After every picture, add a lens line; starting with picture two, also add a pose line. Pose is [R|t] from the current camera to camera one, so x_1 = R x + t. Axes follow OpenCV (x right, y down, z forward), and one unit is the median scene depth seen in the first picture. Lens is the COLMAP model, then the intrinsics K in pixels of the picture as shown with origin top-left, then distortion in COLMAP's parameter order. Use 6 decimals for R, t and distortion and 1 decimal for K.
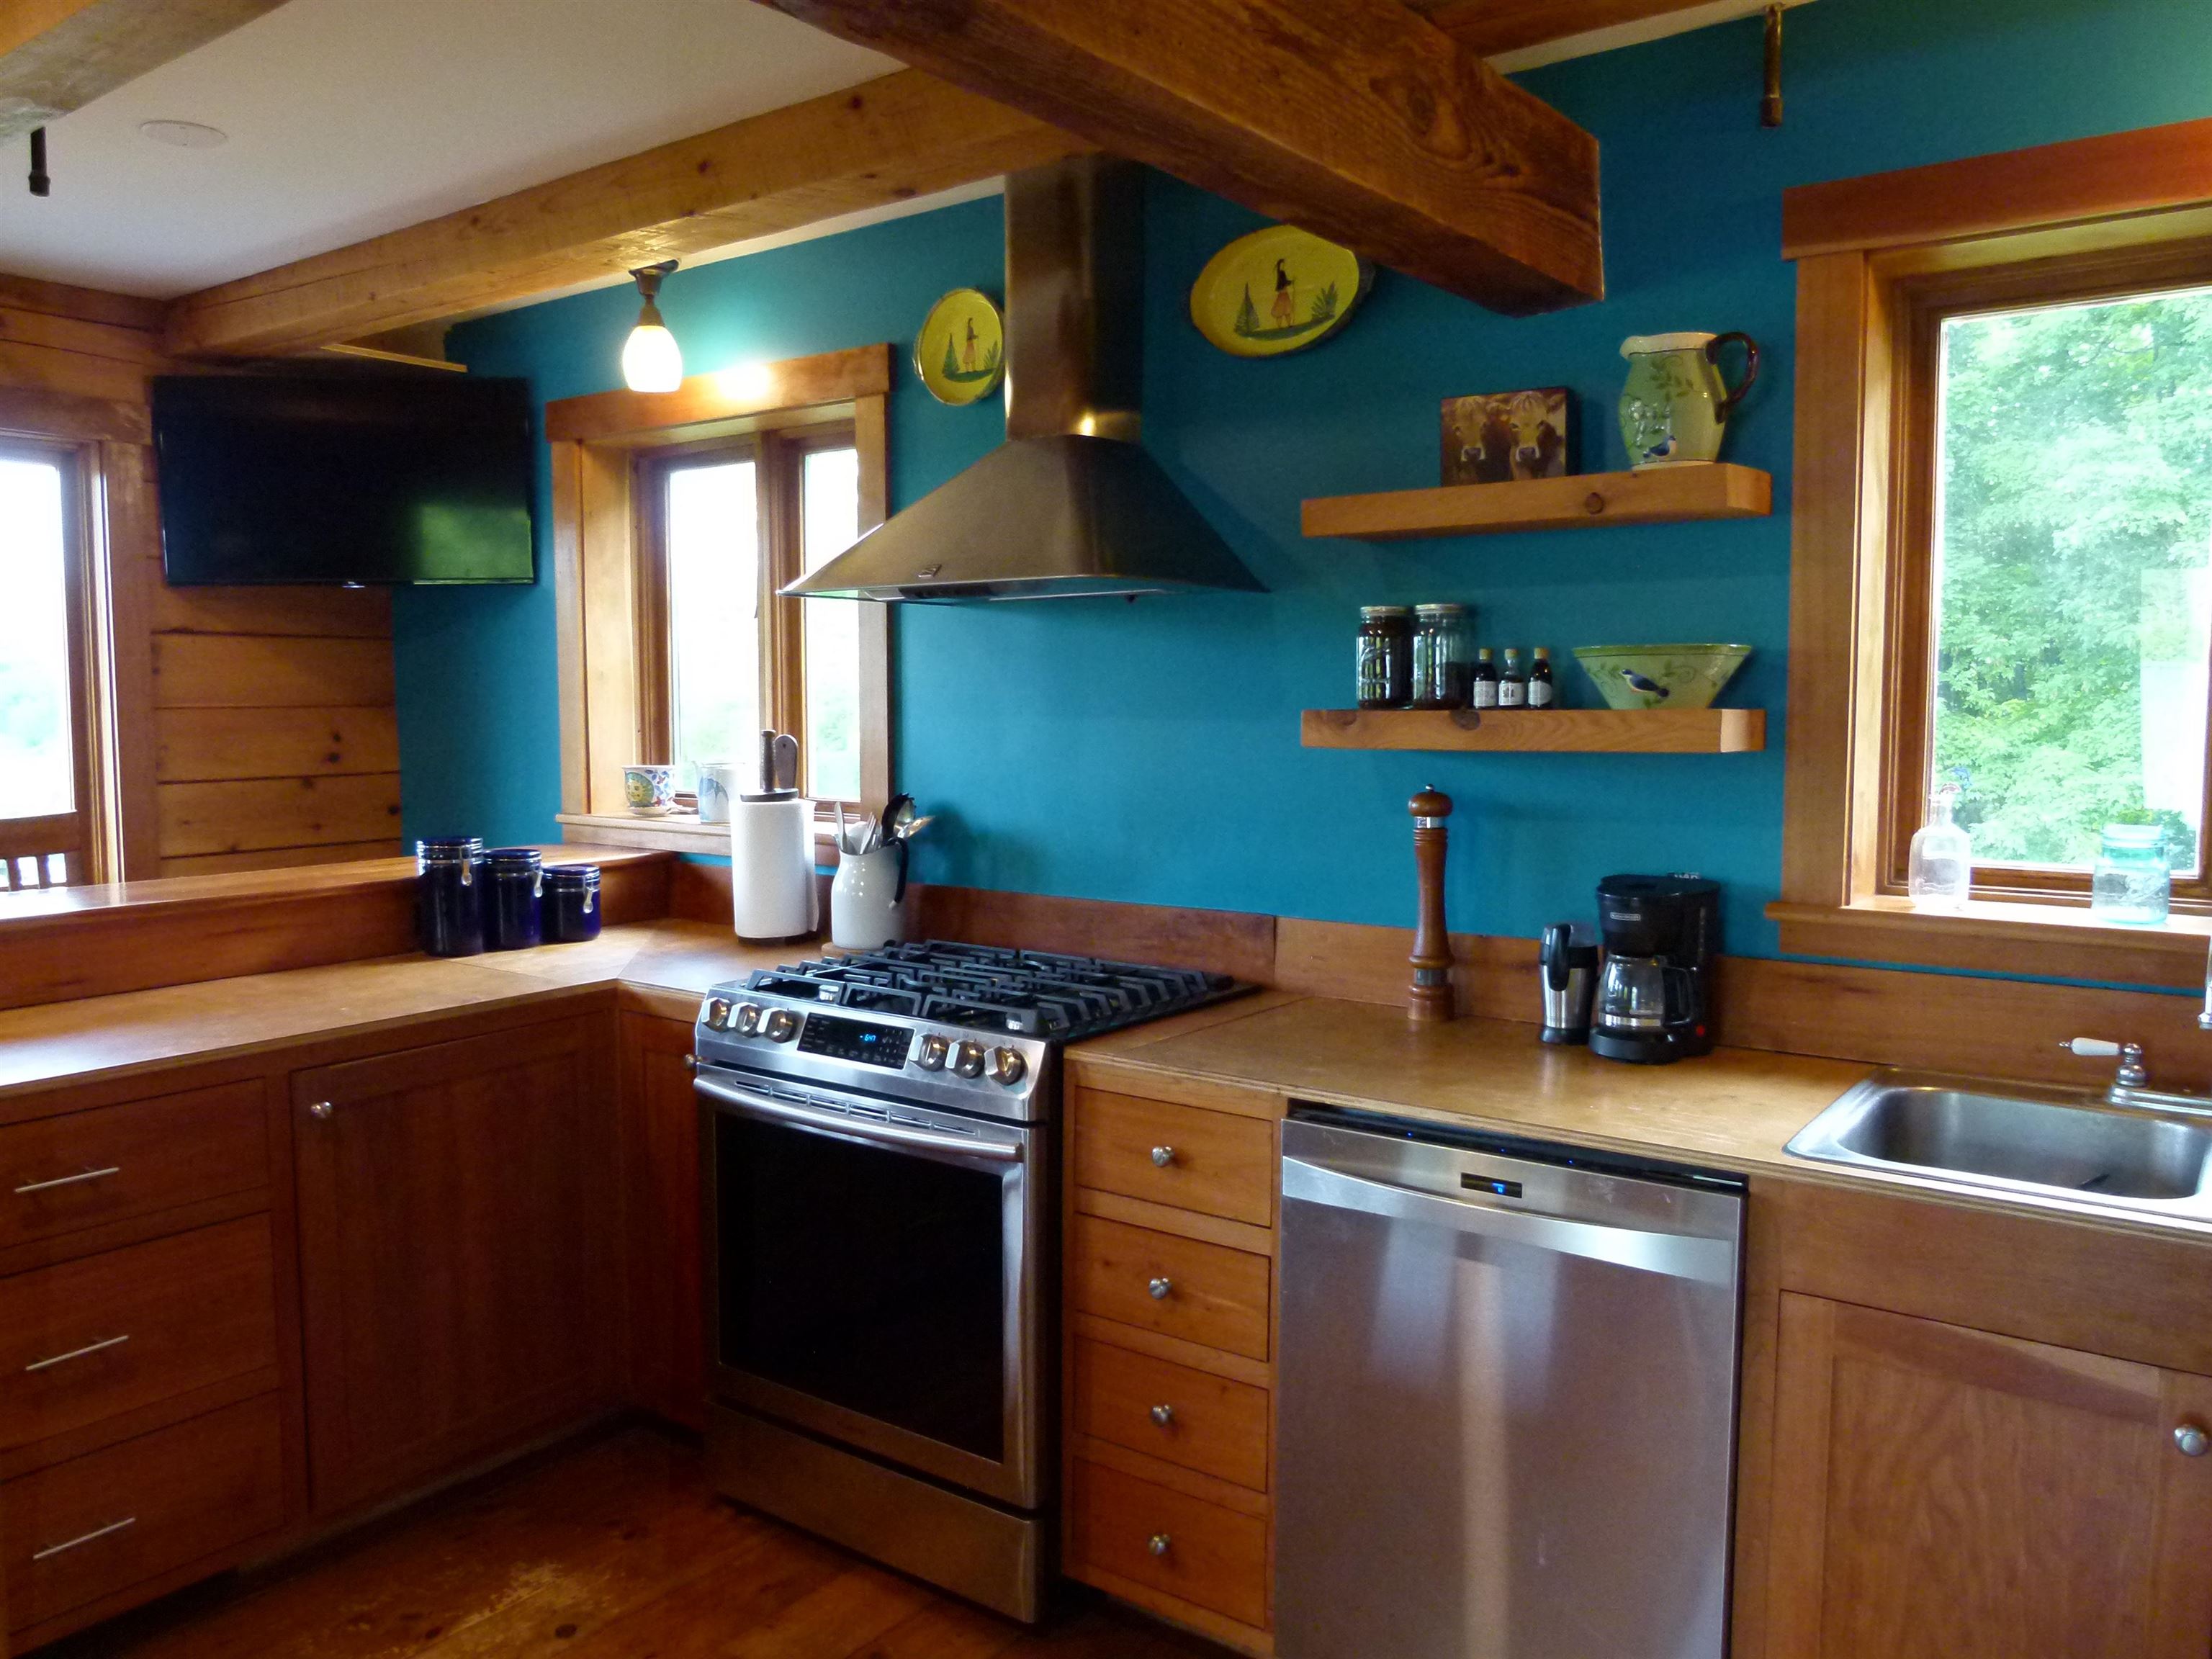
lens RADIAL K [[1652.4, 0, 1091.5], [0, 1652.4, 829.0], [0, 0, 1]] dist [-0.026712, 0.005813]
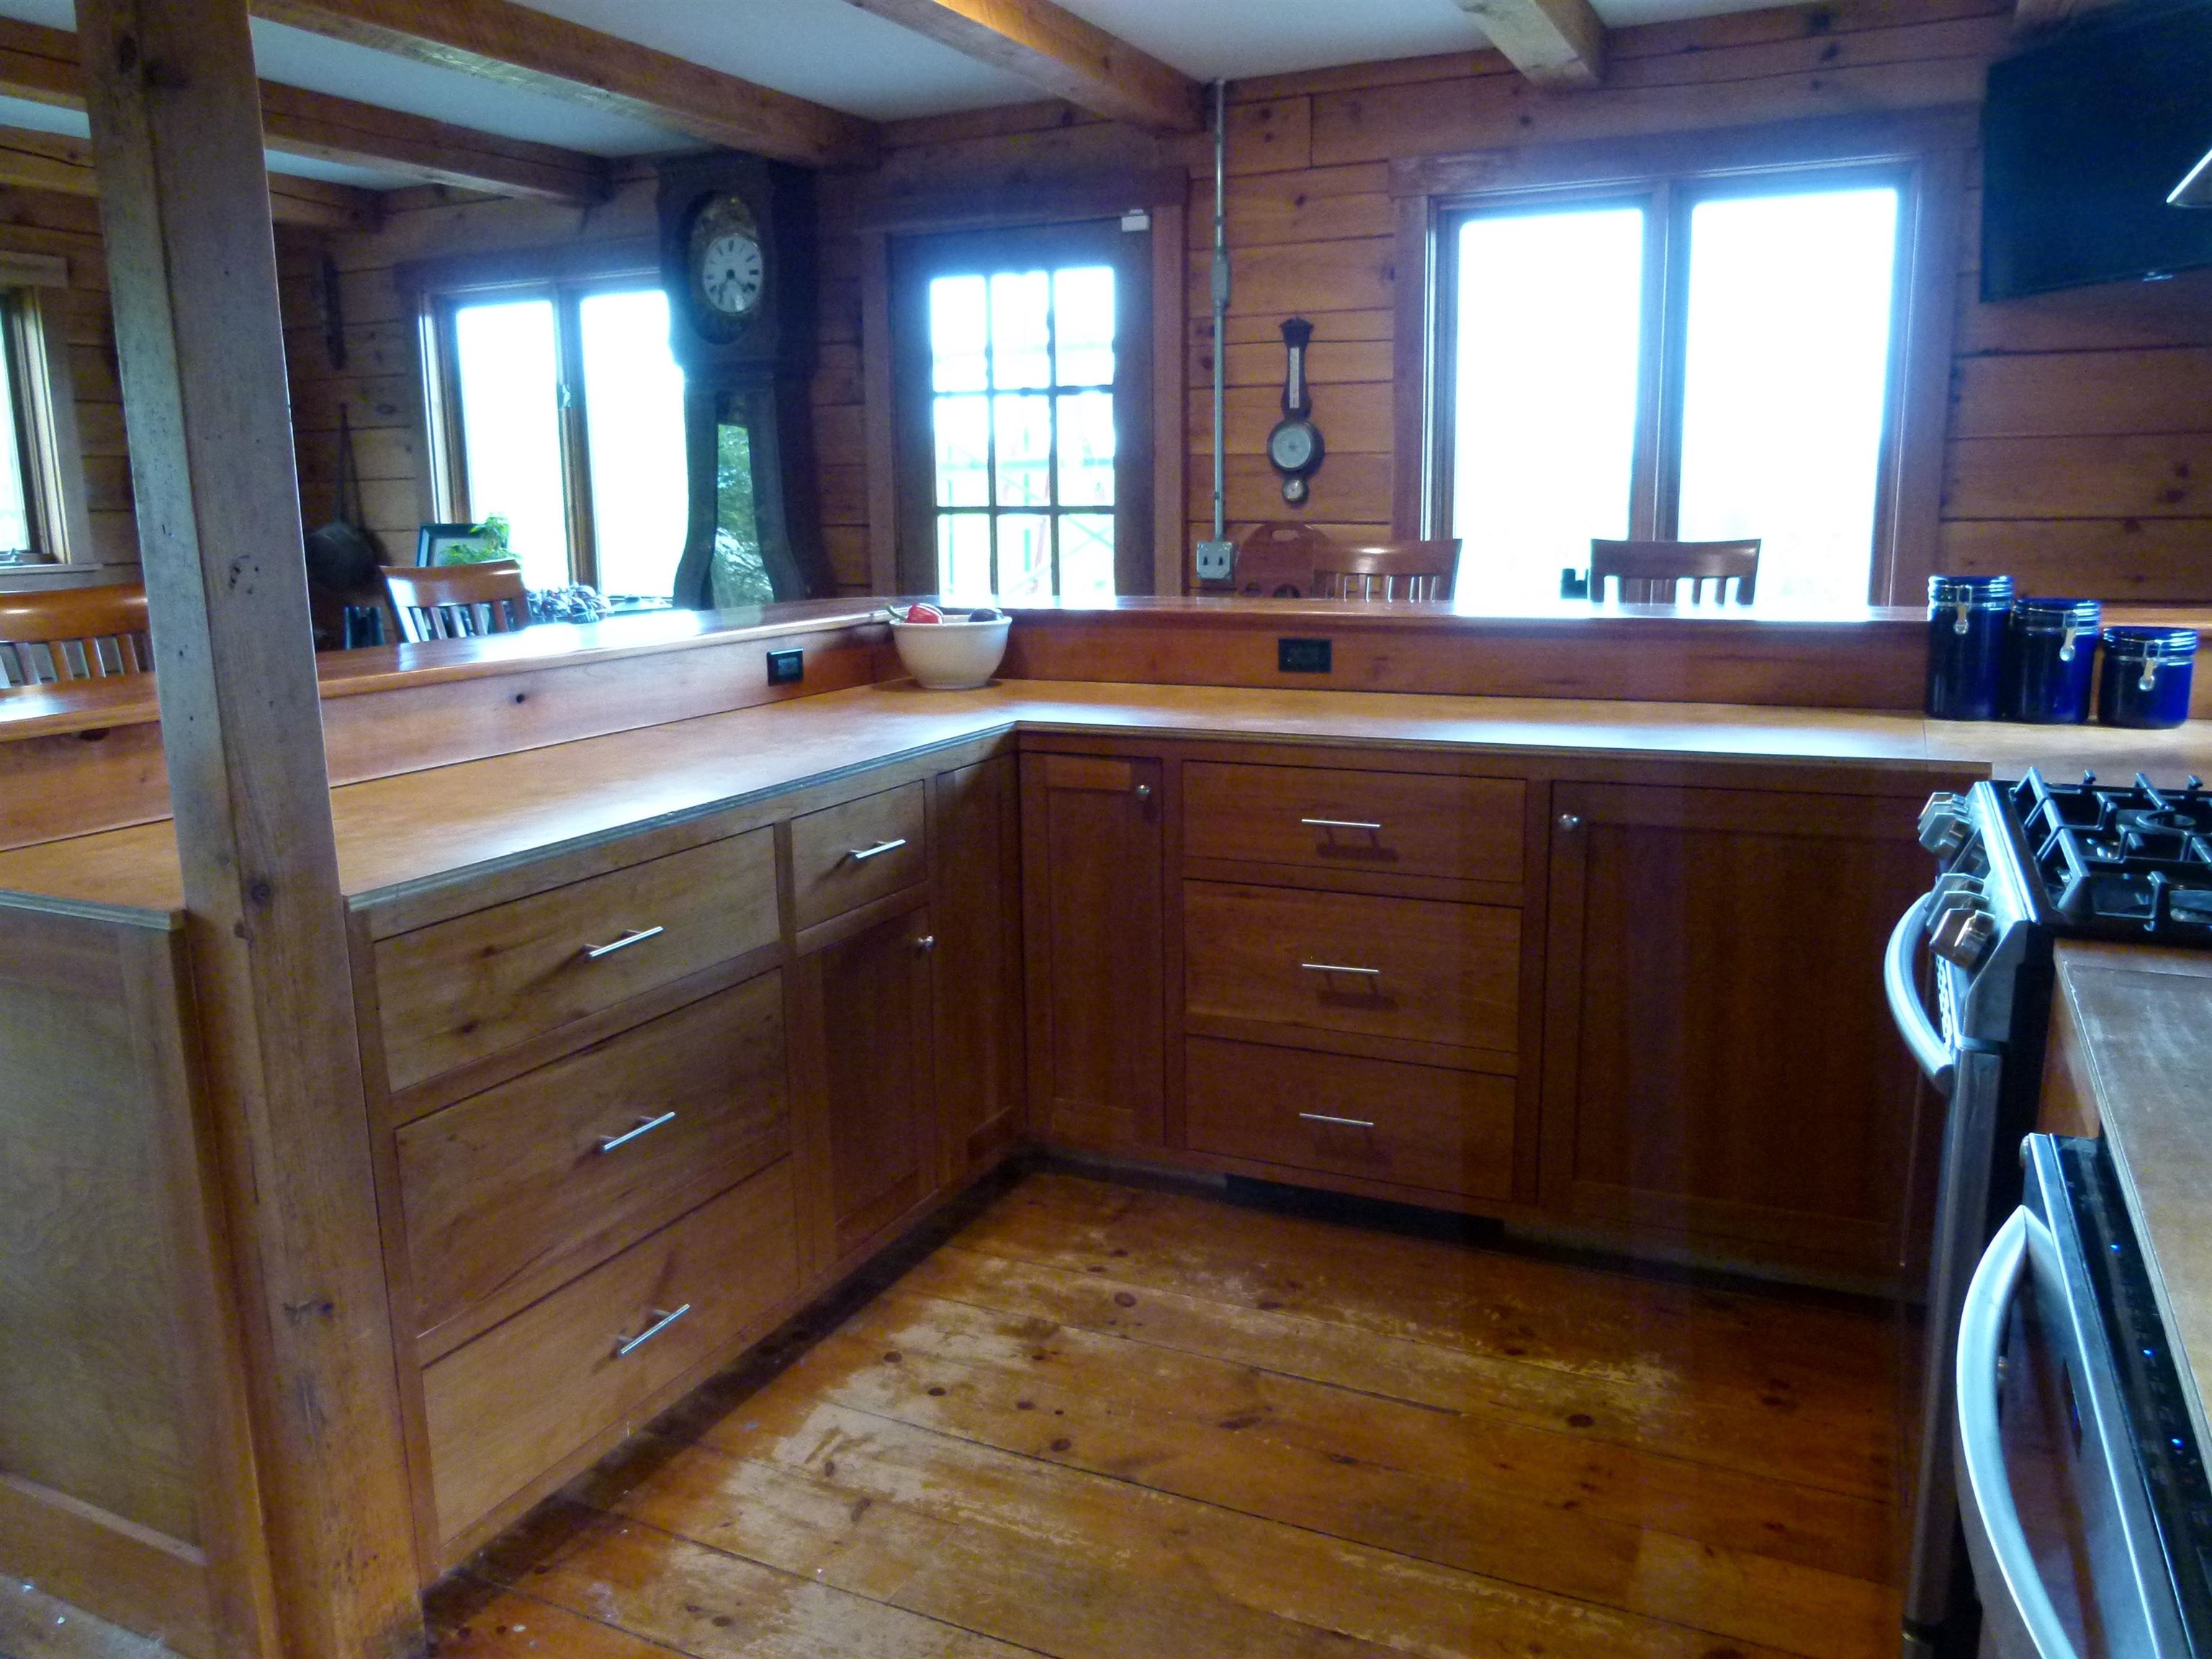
lens RADIAL K [[1652.4, 0, 1091.5], [0, 1652.4, 829.0], [0, 0, 1]] dist [-0.026712, 0.005813]
pose [[0.182744, 0.193306, -0.963970, 0.463138], [-0.062393, 0.980784, 0.184850, 0.005171], [0.981179, 0.026364, 0.191293, 0.541121]]
